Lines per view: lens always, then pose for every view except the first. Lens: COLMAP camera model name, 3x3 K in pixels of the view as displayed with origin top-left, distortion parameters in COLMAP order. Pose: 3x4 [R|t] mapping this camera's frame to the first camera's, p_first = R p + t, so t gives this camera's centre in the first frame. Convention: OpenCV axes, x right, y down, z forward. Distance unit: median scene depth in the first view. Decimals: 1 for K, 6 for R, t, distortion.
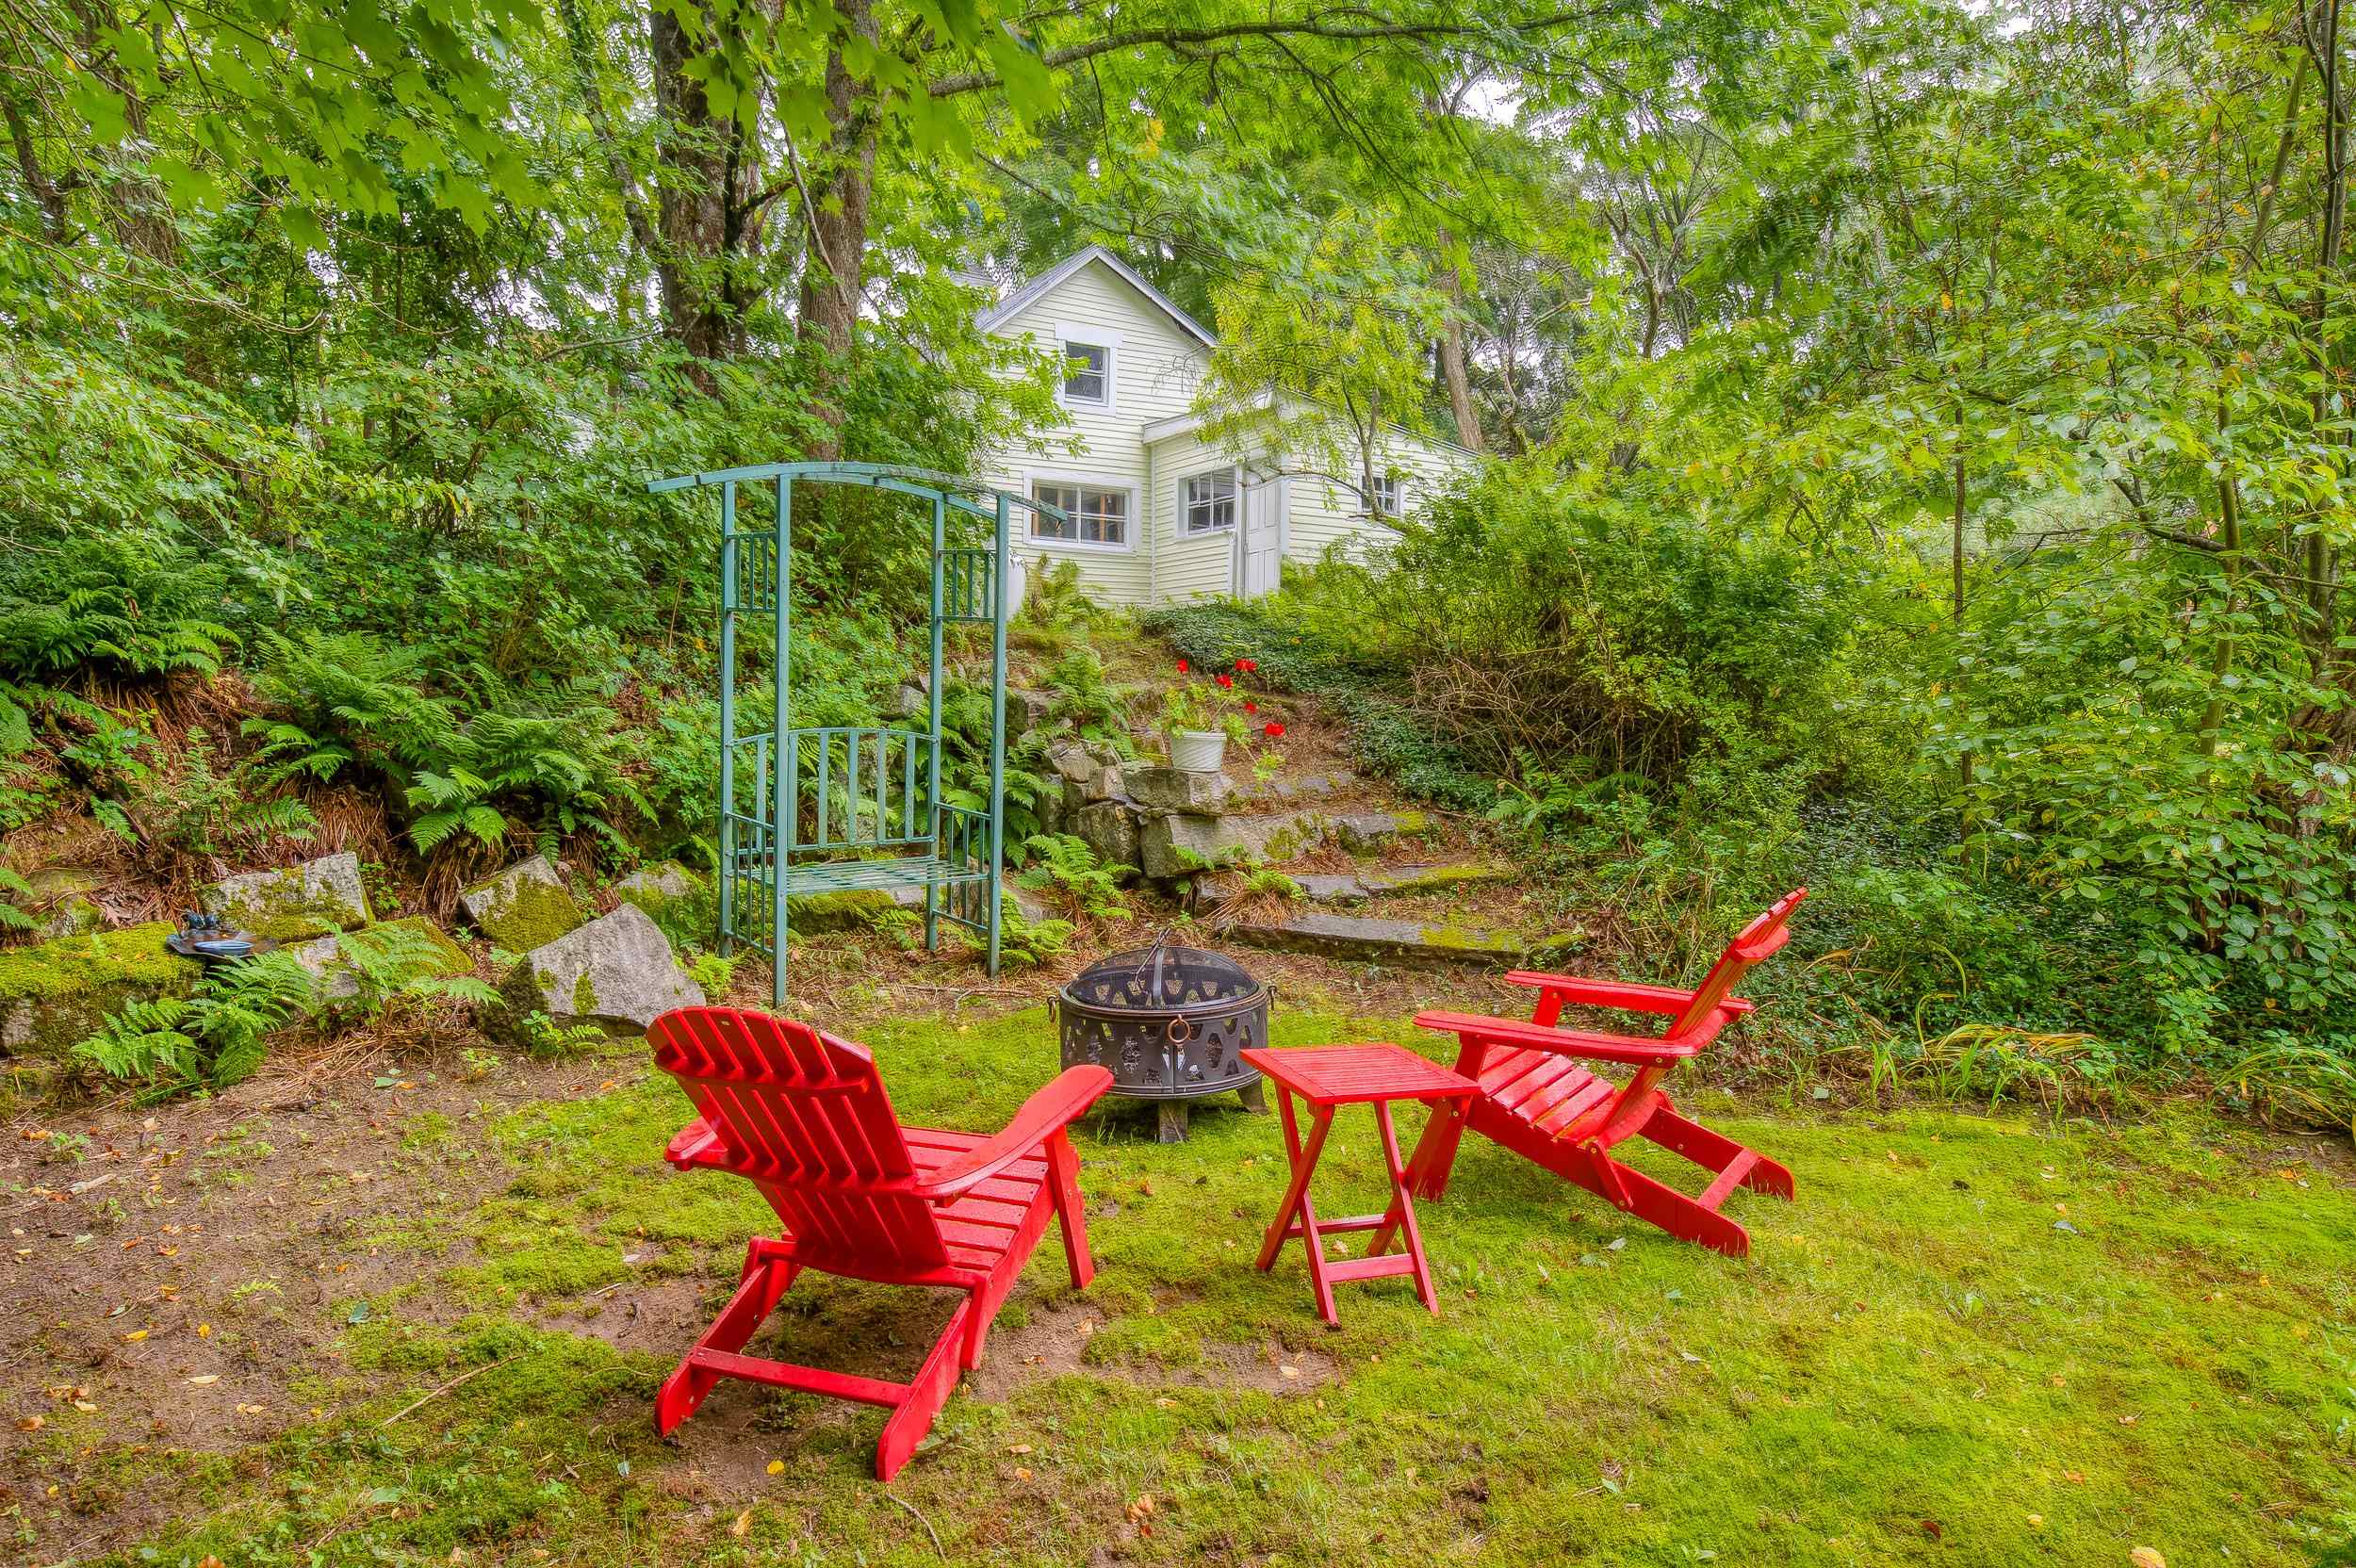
lens RADIAL K [[1560.2, 0, 1177.9], [0, 1560.2, 778.1], [0, 0, 1]] dist [-0.007759, -0.004180]
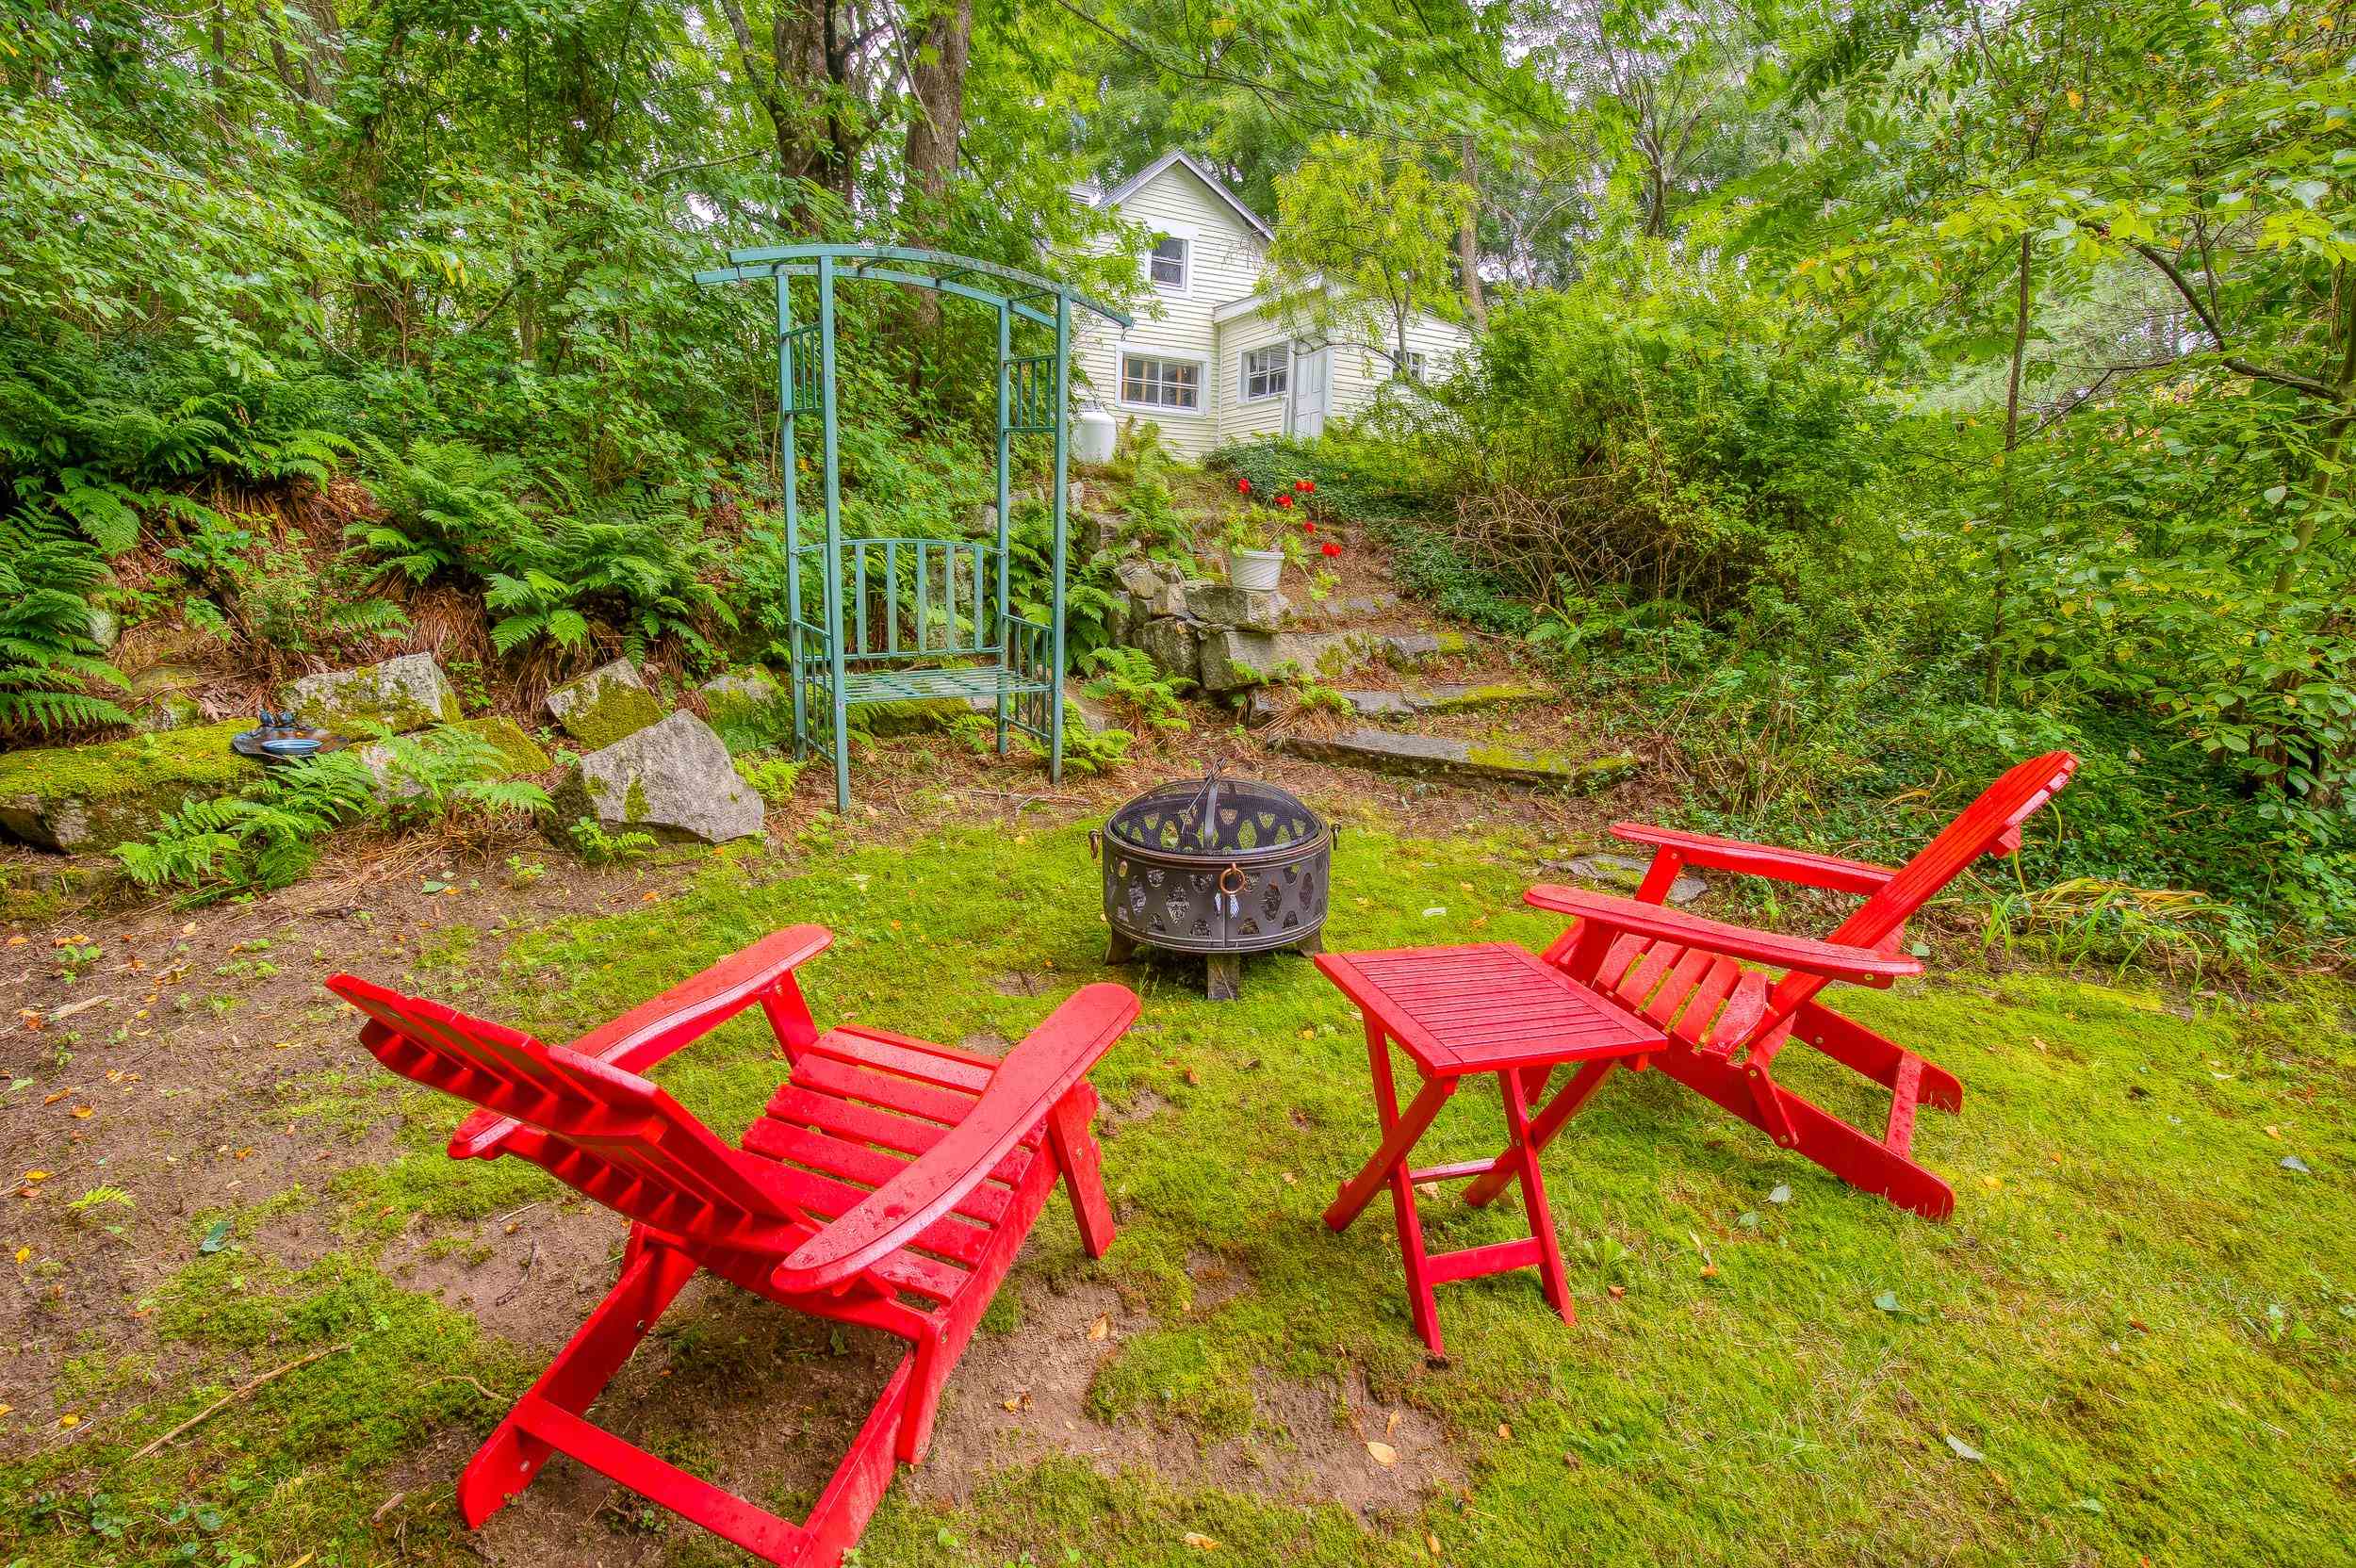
lens RADIAL K [[1089.6, 0, 1179.5], [0, 1089.6, 790.0], [0, 0, 1]] dist [-0.023461, -0.006191]
pose [[0.998615, 0.027558, -0.044808, -0.002295], [-0.019573, 0.985292, 0.169754, 0.006234], [0.048827, -0.168641, 0.984467, 0.293545]]
